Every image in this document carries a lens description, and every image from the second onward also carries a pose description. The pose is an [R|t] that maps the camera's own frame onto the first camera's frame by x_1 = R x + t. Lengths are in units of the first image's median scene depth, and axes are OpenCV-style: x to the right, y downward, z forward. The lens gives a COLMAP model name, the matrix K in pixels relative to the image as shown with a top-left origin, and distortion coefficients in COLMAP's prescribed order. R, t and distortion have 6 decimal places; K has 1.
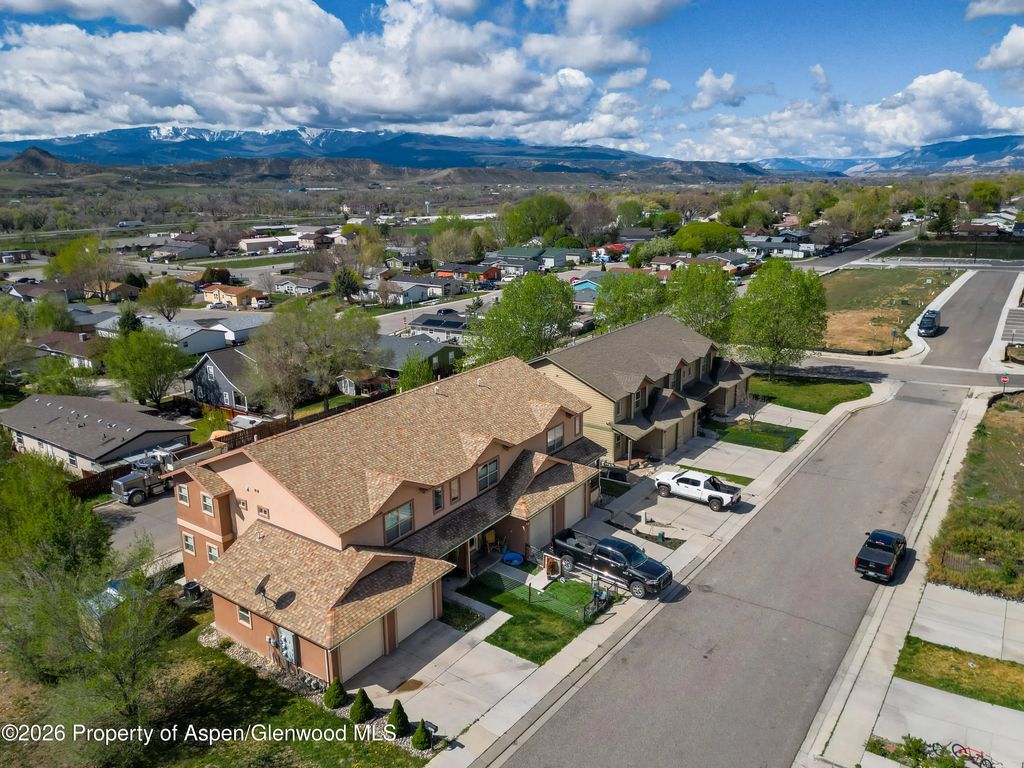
lens RADIAL K [[736.7, 0, 508.4], [0, 736.7, 387.7], [0, 0, 1]] dist [0.052979, -0.036092]
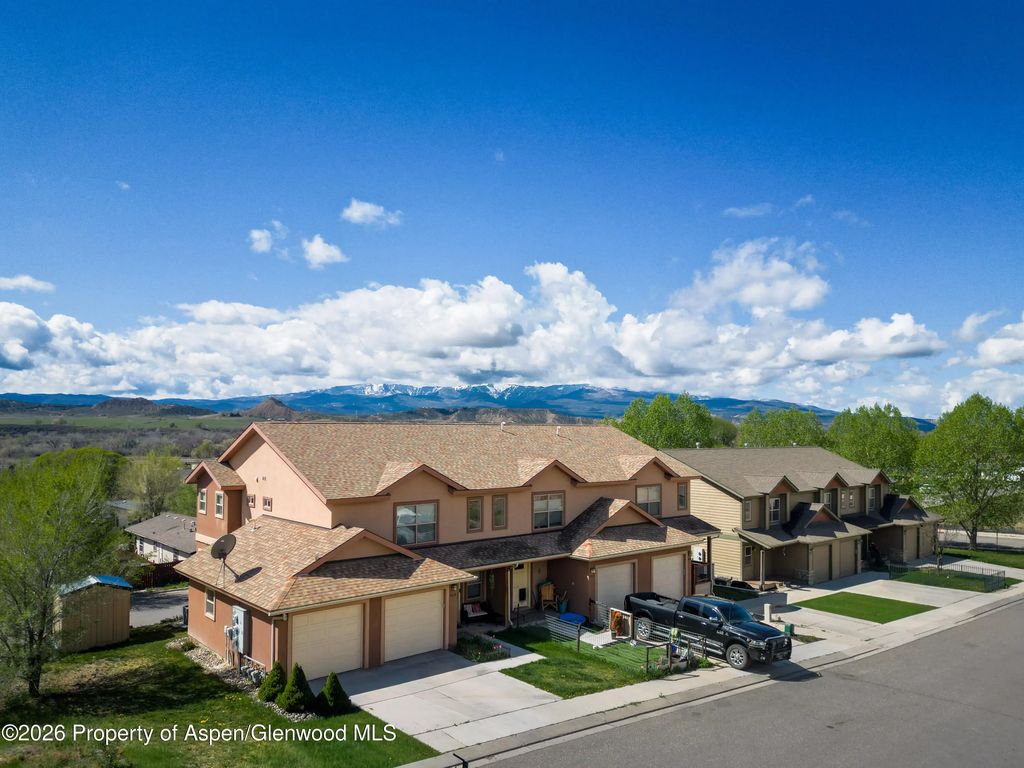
lens RADIAL K [[736.7, 0, 497.3], [0, 736.7, 441.9], [0, 0, 1]] dist [0.052979, -0.036092]
pose [[0.969395, 0.025103, -0.244221, 0.078027], [-0.086678, 0.965693, -0.244795, 0.172481], [0.229698, 0.258472, 0.938313, 0.152162]]
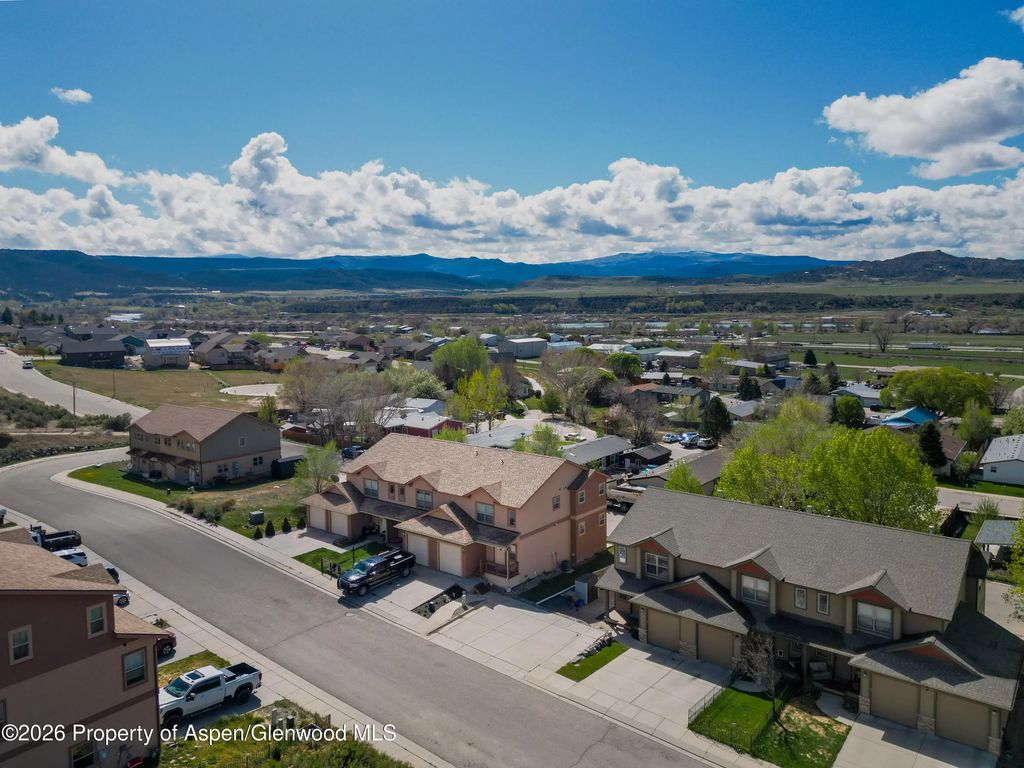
lens RADIAL K [[736.7, 0, 512.0], [0, 736.7, 383.5], [0, 0, 1]] dist [0.052979, -0.036092]
pose [[-0.068086, 0.134516, -0.988569, 1.042128], [-0.246066, 0.957994, 0.147303, -0.281141], [0.966859, 0.253283, -0.032126, 0.822030]]
